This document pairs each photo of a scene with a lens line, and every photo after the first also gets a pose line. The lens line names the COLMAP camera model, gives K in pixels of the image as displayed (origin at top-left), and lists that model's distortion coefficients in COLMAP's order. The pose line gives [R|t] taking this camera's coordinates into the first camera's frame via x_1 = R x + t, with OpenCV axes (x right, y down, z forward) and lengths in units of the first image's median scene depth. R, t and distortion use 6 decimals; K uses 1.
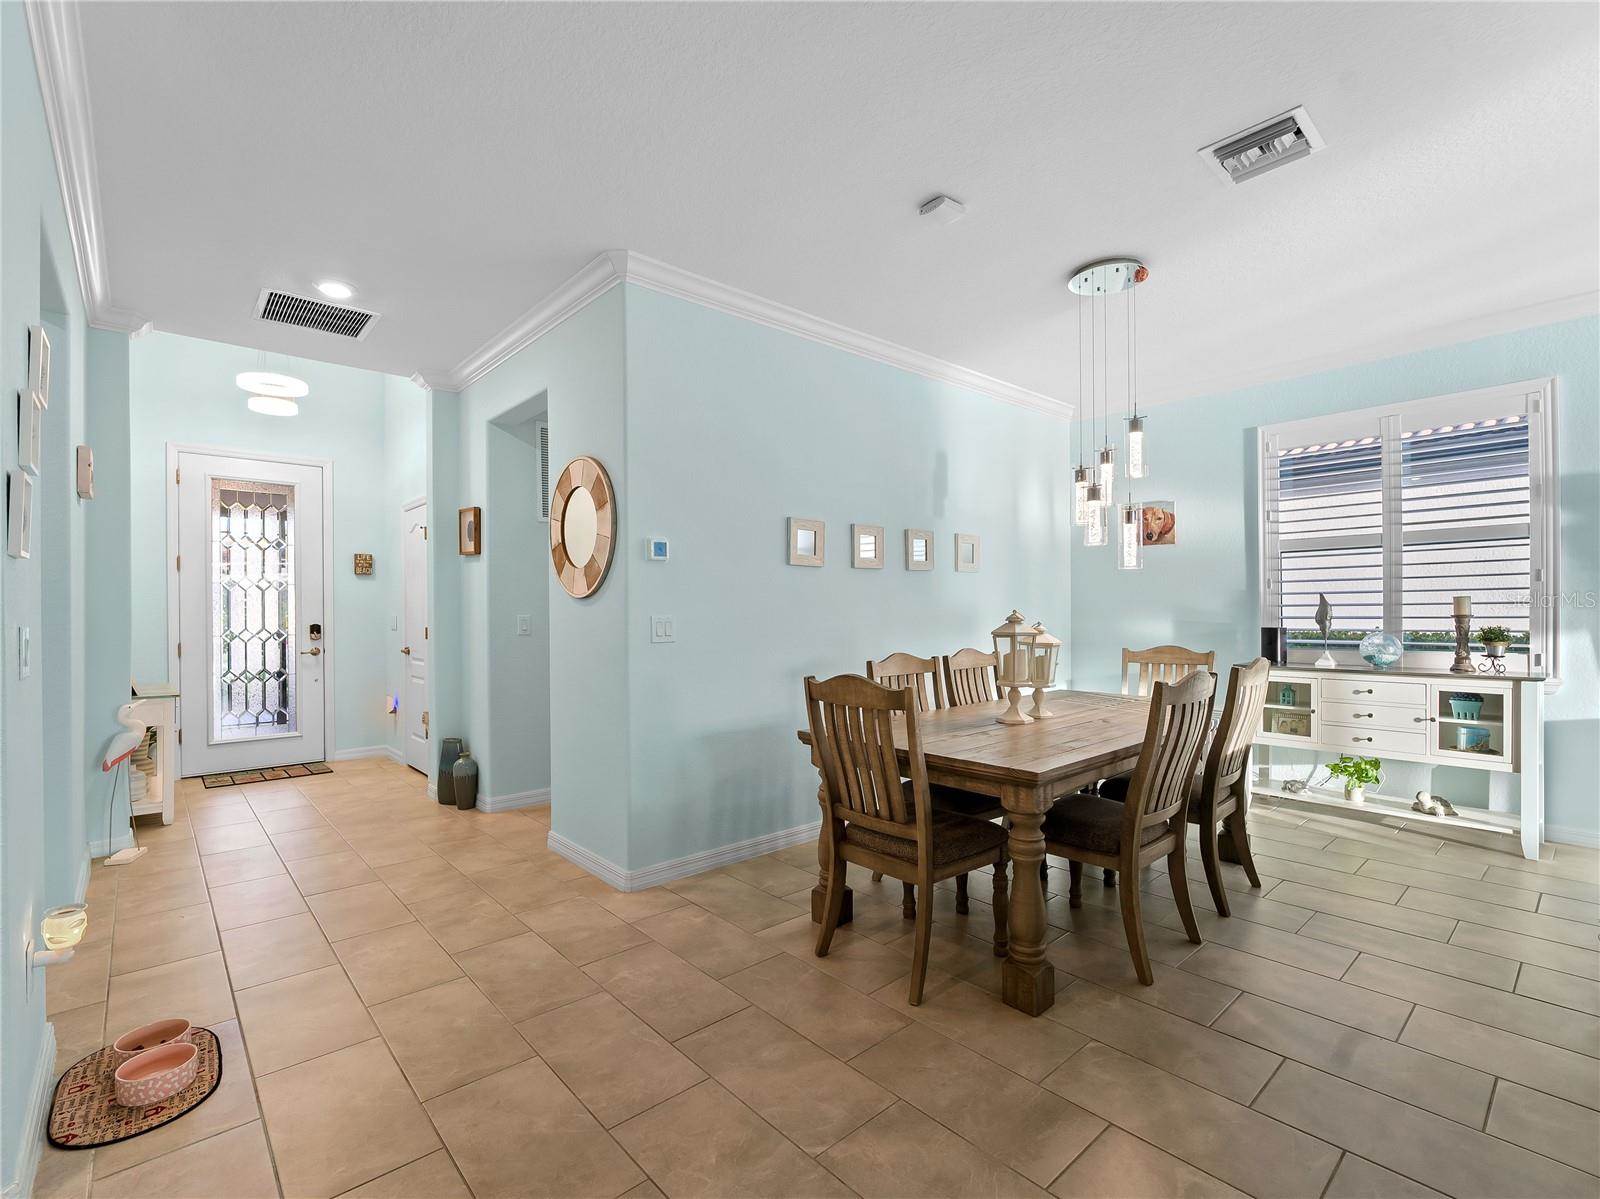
lens RADIAL K [[740.7, 0, 809.7], [0, 740.7, 611.7], [0, 0, 1]] dist [-0.002559, -0.001109]
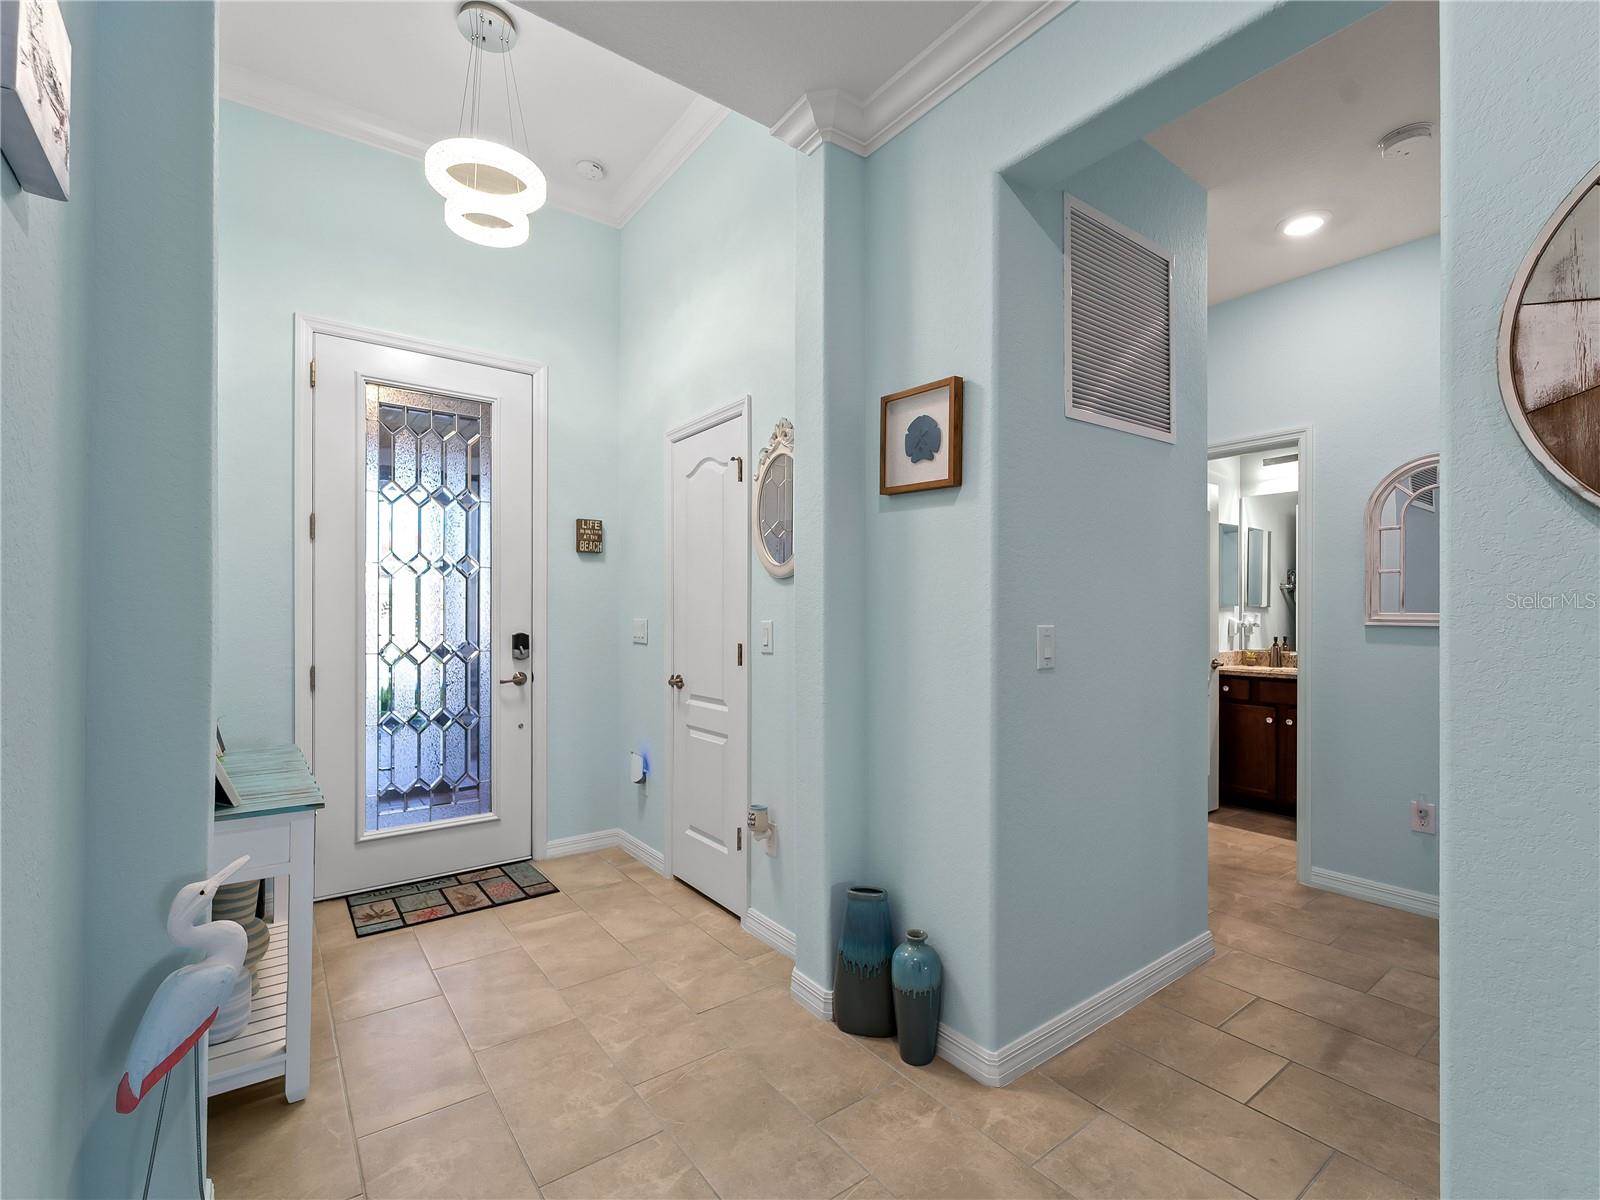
lens RADIAL K [[740.7, 0, 809.7], [0, 740.7, 612.2], [0, 0, 1]] dist [-0.002559, -0.001109]
pose [[0.995336, 0.006833, -0.096230, -0.389138], [-0.007289, 0.999964, -0.004385, 0.000318], [0.096197, 0.005066, 0.995349, 0.437097]]
